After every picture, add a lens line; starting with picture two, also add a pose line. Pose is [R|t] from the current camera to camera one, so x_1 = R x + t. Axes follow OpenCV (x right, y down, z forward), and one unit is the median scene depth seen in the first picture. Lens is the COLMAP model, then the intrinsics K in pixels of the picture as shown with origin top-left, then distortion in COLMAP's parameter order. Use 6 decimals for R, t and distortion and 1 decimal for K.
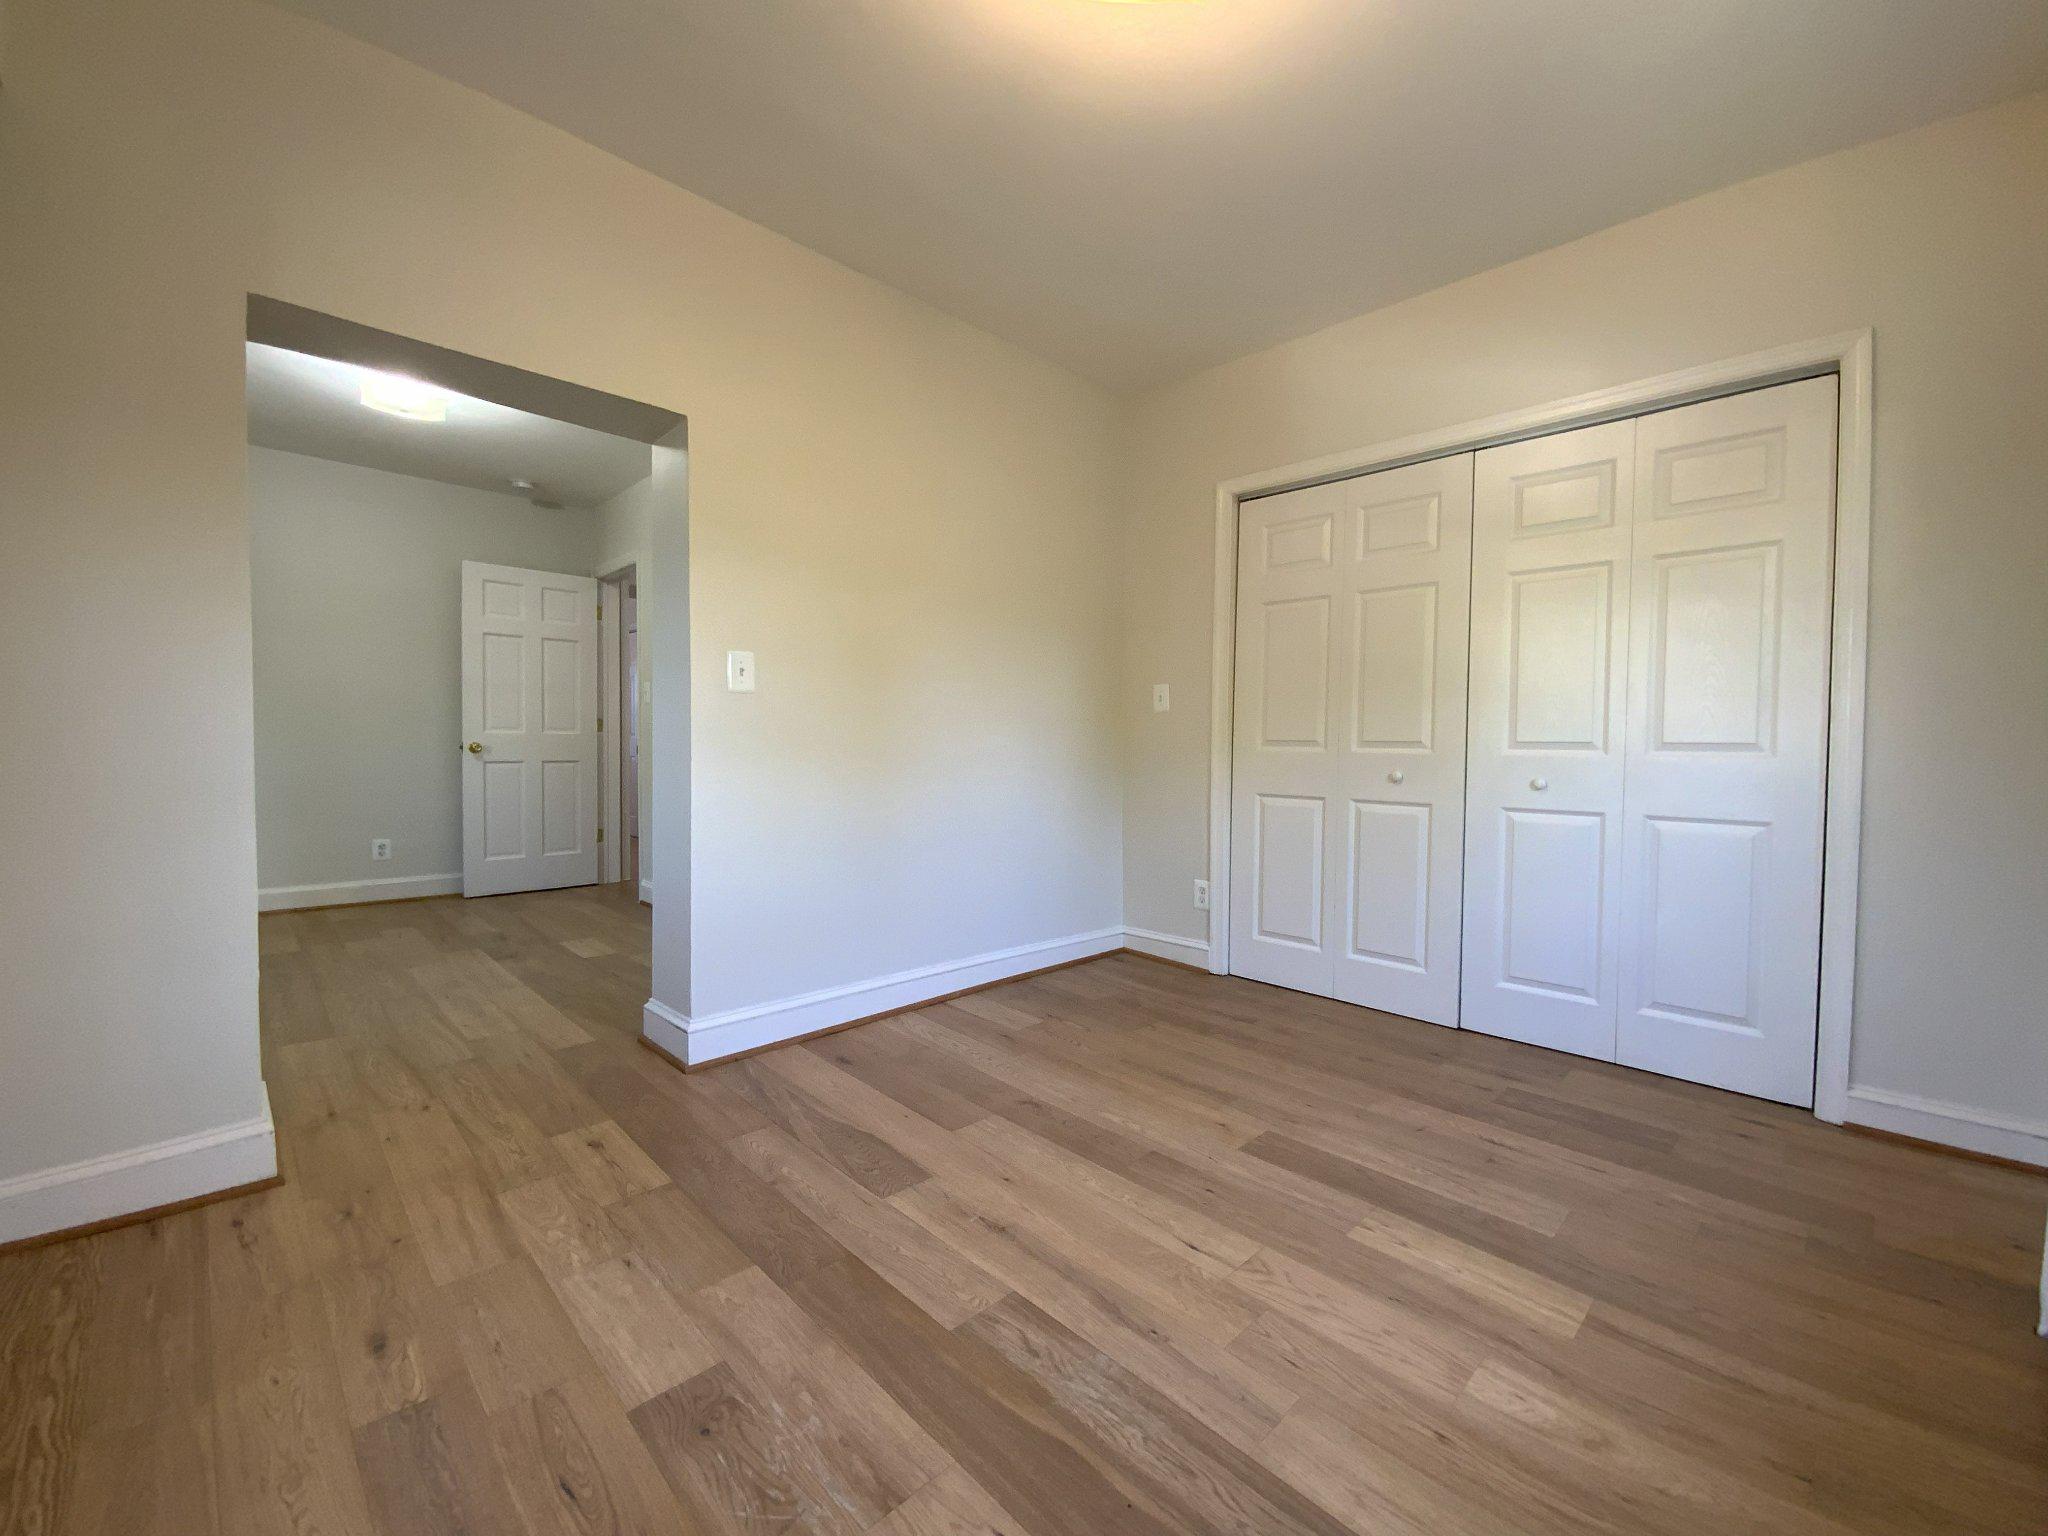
lens RADIAL K [[833.4, 0, 1024.0], [0, 833.4, 768.0], [0, 0, 1]] dist [-0.000311, -0.000136]
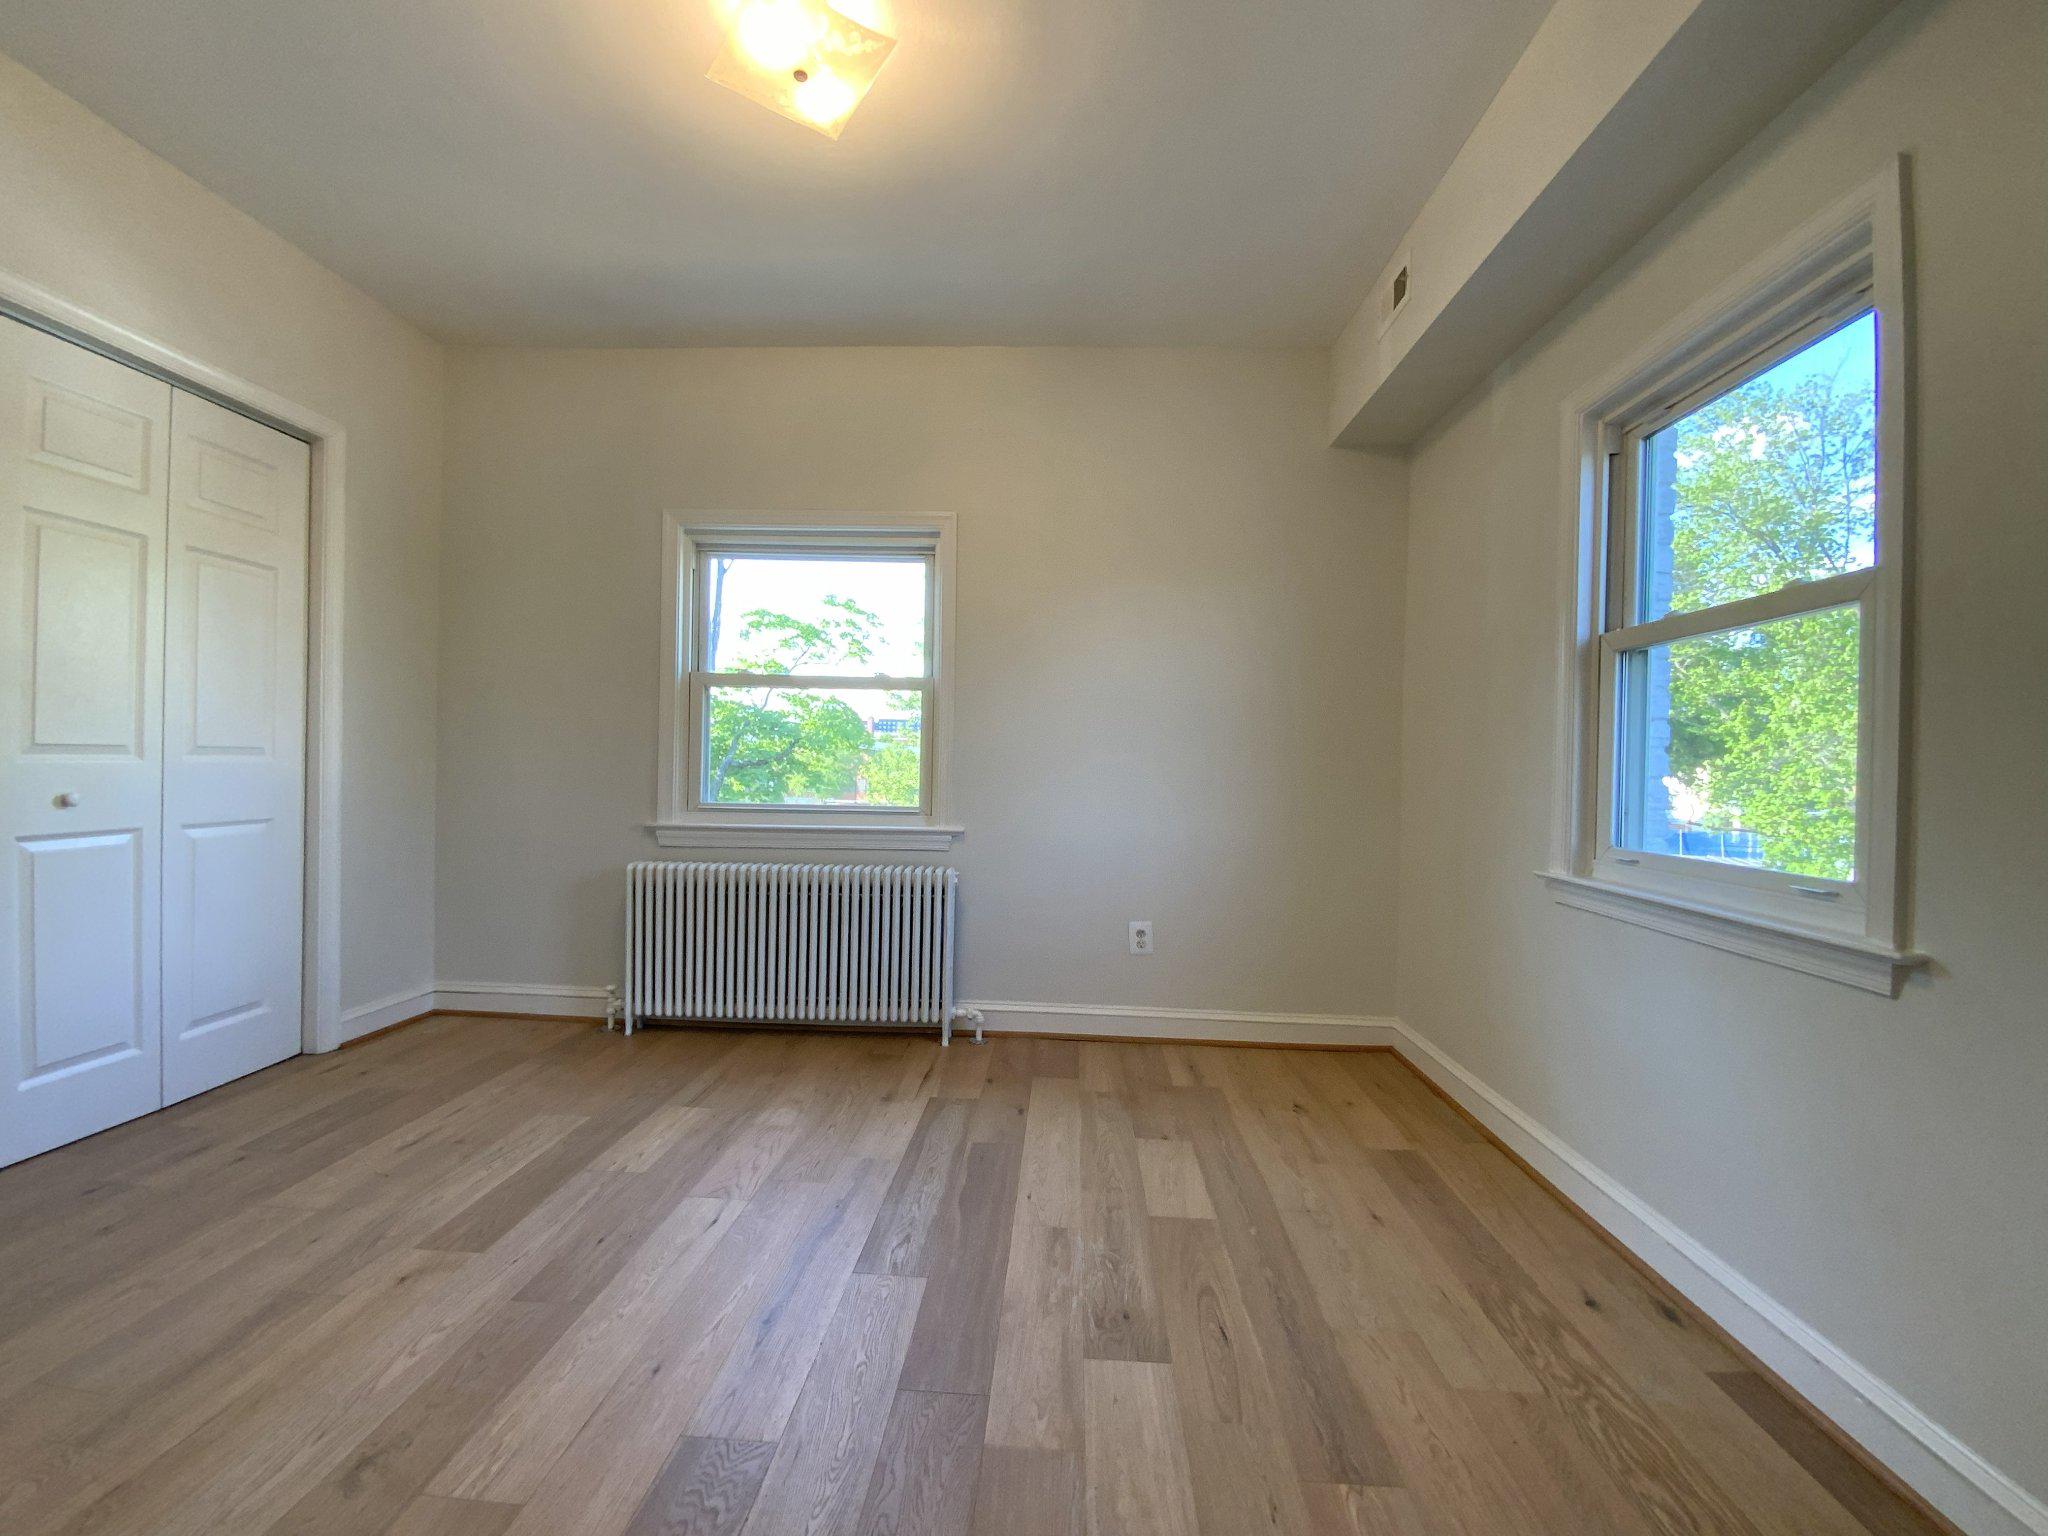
lens RADIAL K [[828.2, 0, 1024.0], [0, 828.2, 768.0], [0, 0, 1]] dist [0.000136, -0.000026]
pose [[-0.670528, -0.030422, 0.741260, -0.779293], [-0.004220, 0.999299, 0.037195, -0.061527], [-0.741872, 0.021812, -0.670186, 1.272452]]
